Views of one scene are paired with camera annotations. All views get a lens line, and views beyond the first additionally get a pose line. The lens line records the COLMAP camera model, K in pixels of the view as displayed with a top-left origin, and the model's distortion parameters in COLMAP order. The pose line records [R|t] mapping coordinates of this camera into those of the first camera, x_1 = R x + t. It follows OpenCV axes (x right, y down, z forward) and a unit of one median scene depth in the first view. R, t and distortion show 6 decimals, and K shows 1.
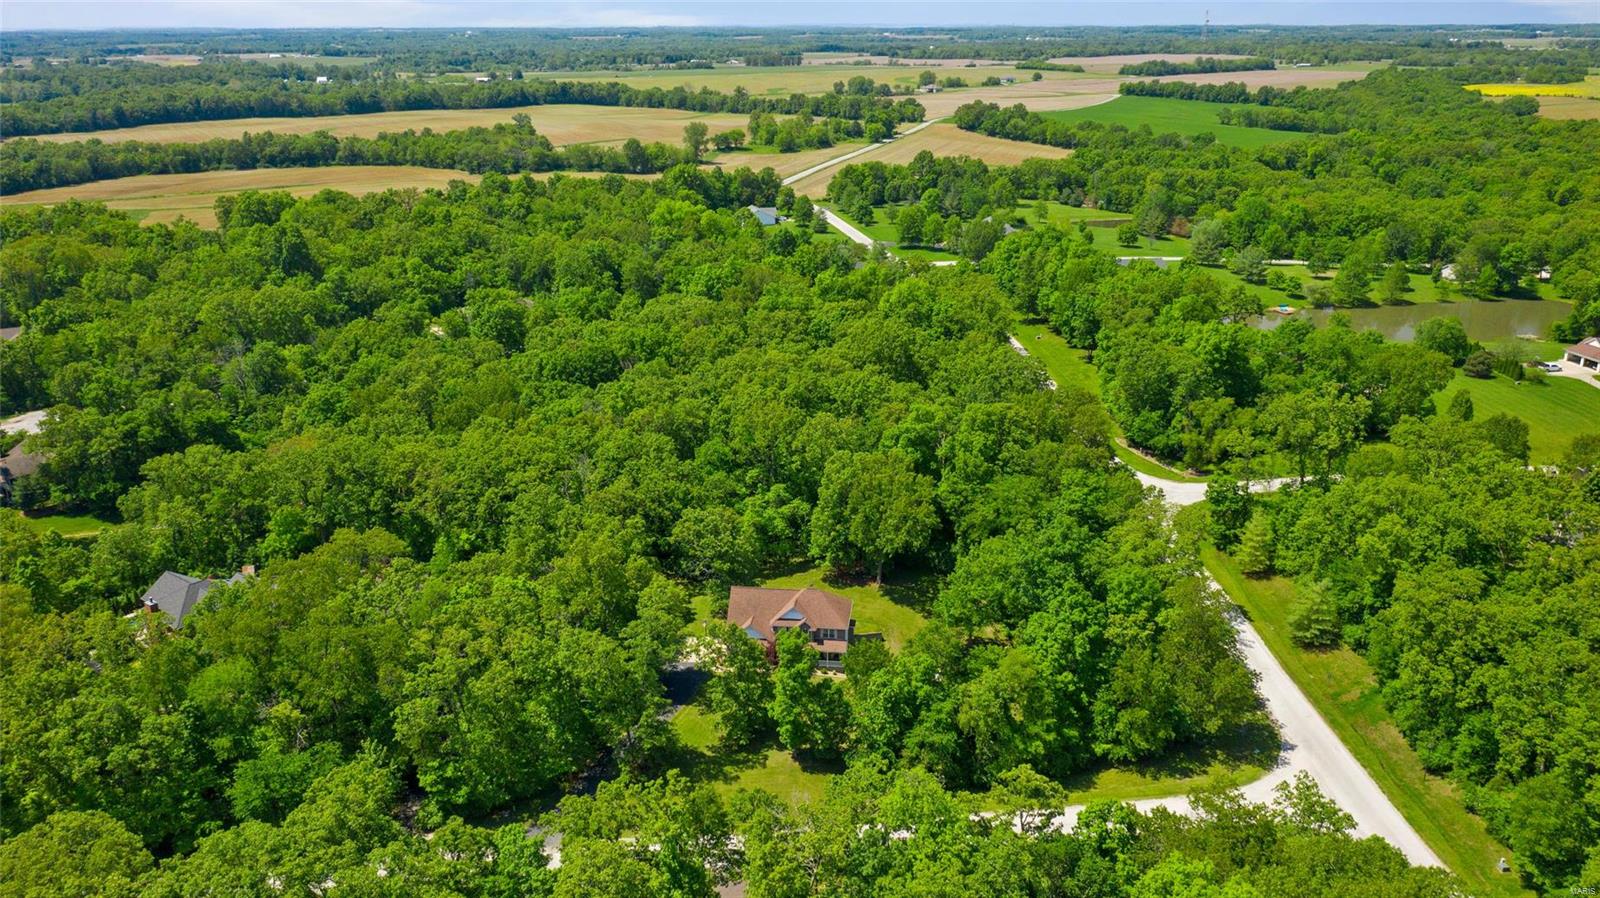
lens RADIAL K [[1270.1, 0, 798.2], [0, 1270.1, 446.8], [0, 0, 1]] dist [-0.031484, -0.002956]
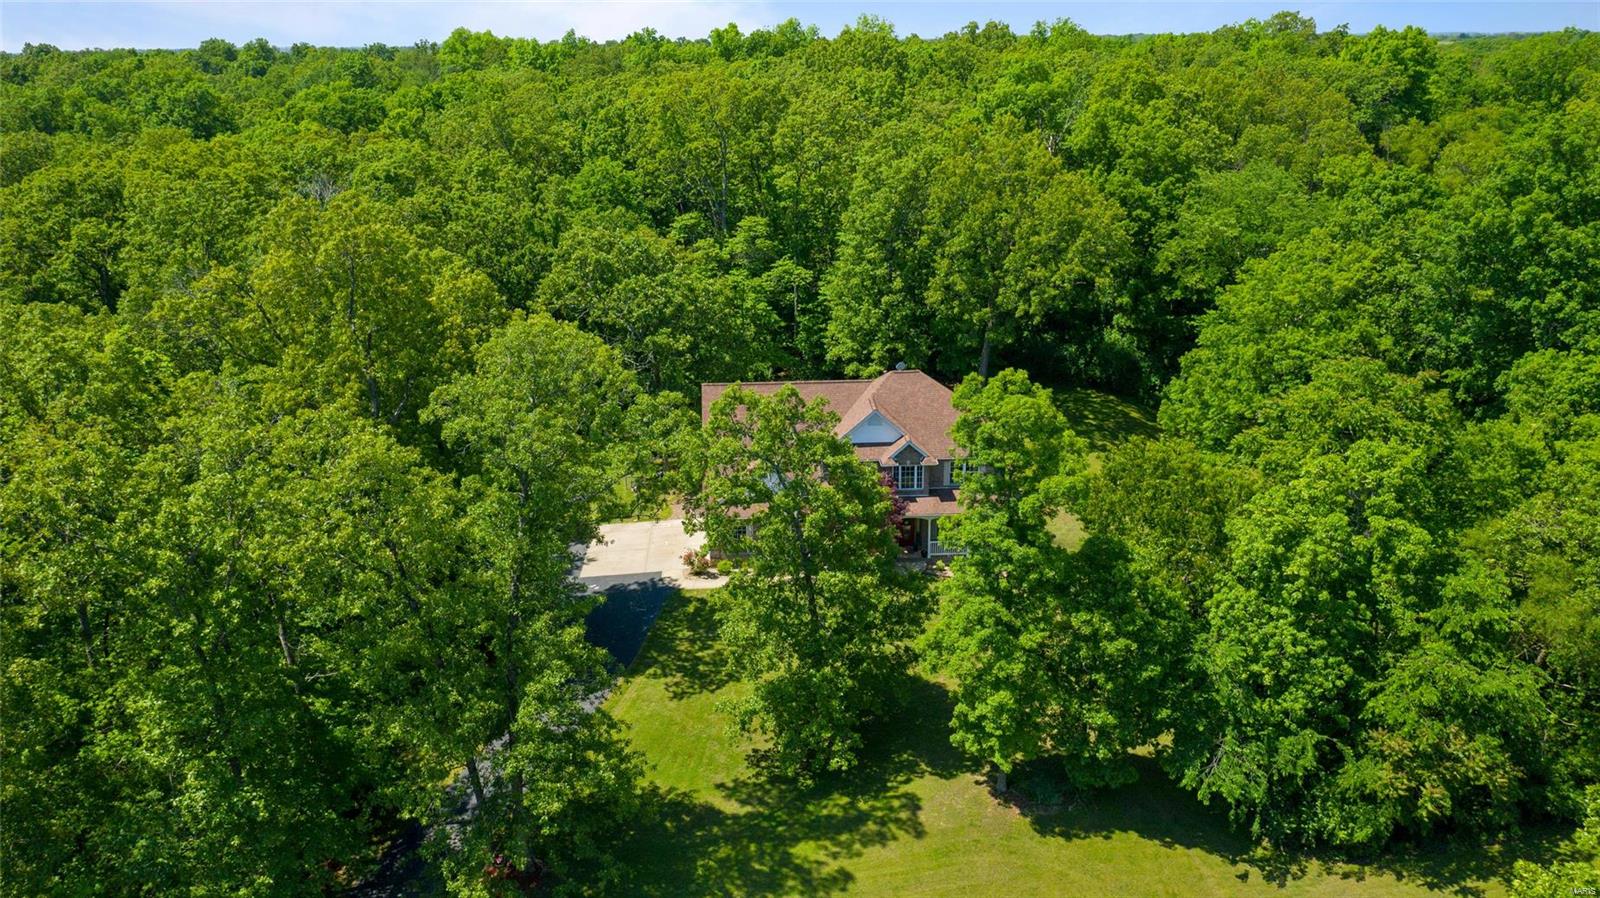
lens RADIAL K [[1270.1, 0, 803.4], [0, 1270.1, 450.7], [0, 0, 1]] dist [-0.031484, -0.002956]
pose [[0.985500, -0.058839, 0.159149, -0.098826], [0.061127, 0.998085, -0.009515, 0.156387], [-0.158284, 0.019105, 0.987209, 0.681271]]
